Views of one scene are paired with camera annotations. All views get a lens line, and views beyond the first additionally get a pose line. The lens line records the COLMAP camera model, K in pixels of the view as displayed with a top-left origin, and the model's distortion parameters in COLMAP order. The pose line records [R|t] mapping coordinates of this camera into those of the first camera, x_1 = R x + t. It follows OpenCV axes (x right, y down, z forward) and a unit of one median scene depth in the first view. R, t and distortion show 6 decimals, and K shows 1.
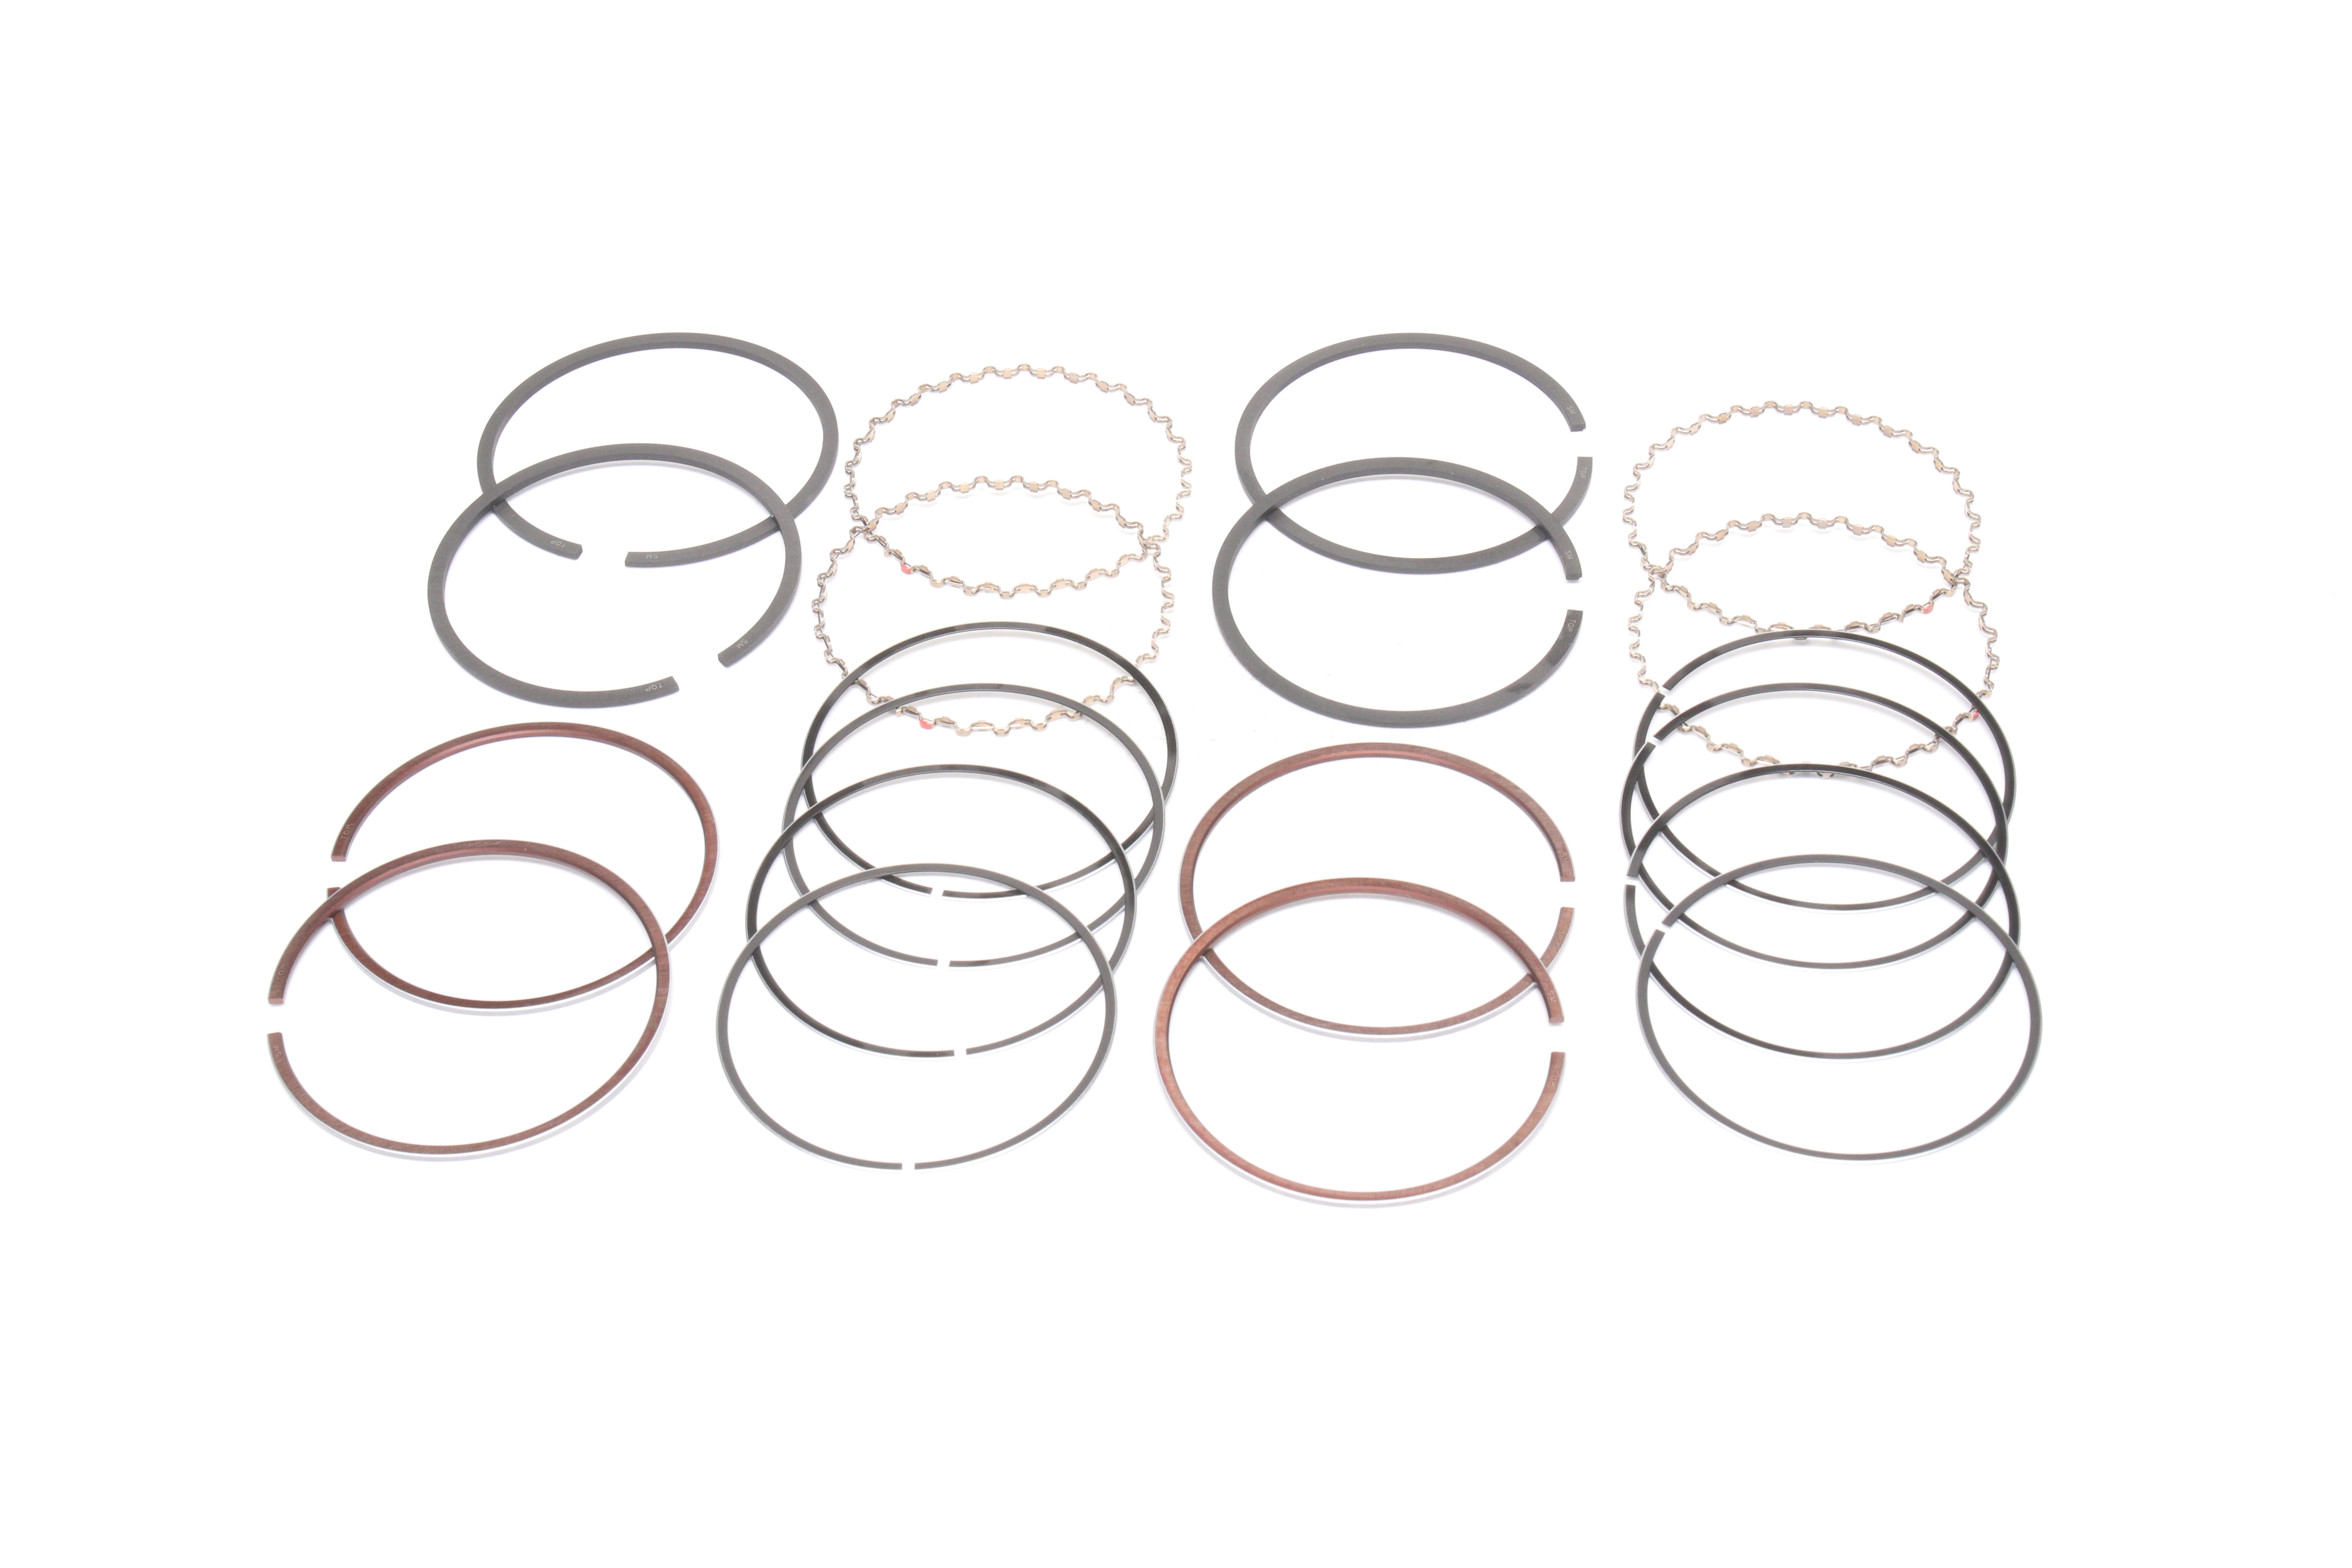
lens RADIAL K [[3910.3, 0, 1172.5], [0, 3910.3, 777.5], [0, 0, 1]] dist [0.022550, 0.000000]
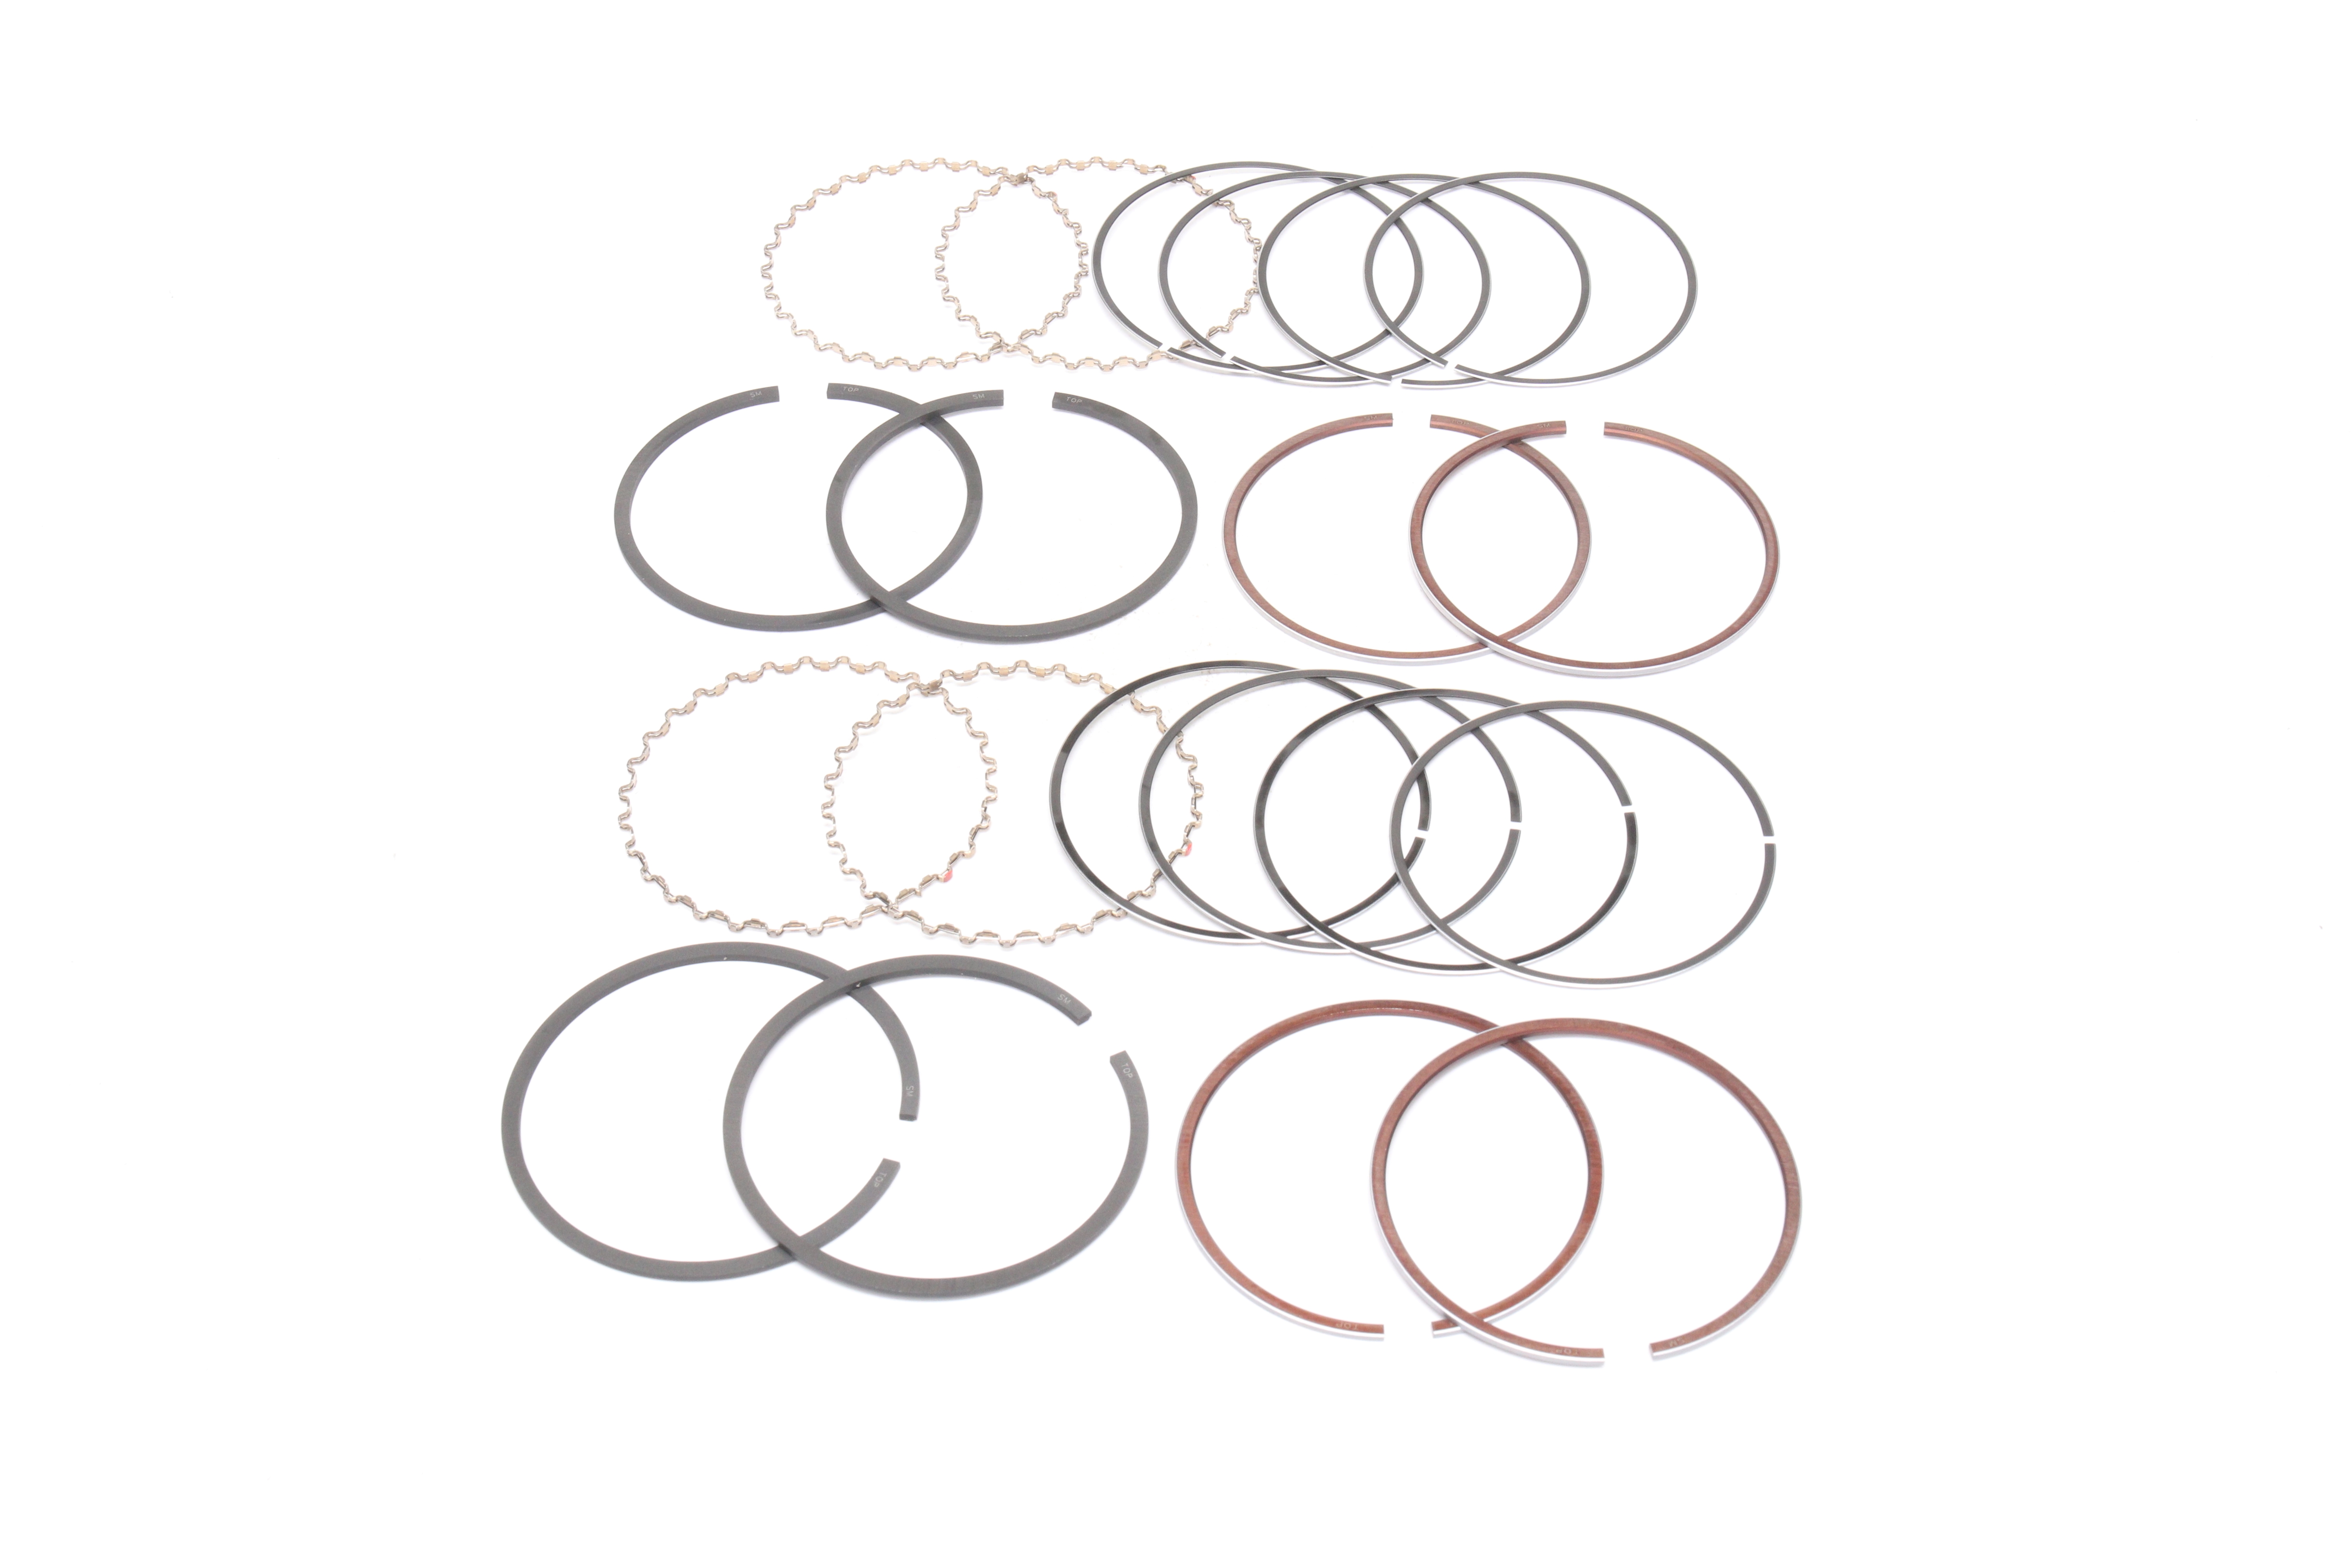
lens RADIAL K [[3910.3, 0, 1166.0], [0, 3910.3, 786.0], [0, 0, 1]] dist [0.022550, 0.000000]
pose [[-0.000562, -0.712200, 0.701976, -0.751128], [0.722680, 0.484905, 0.492545, -0.515523], [-0.691182, 0.507581, 0.514421, 0.511106]]
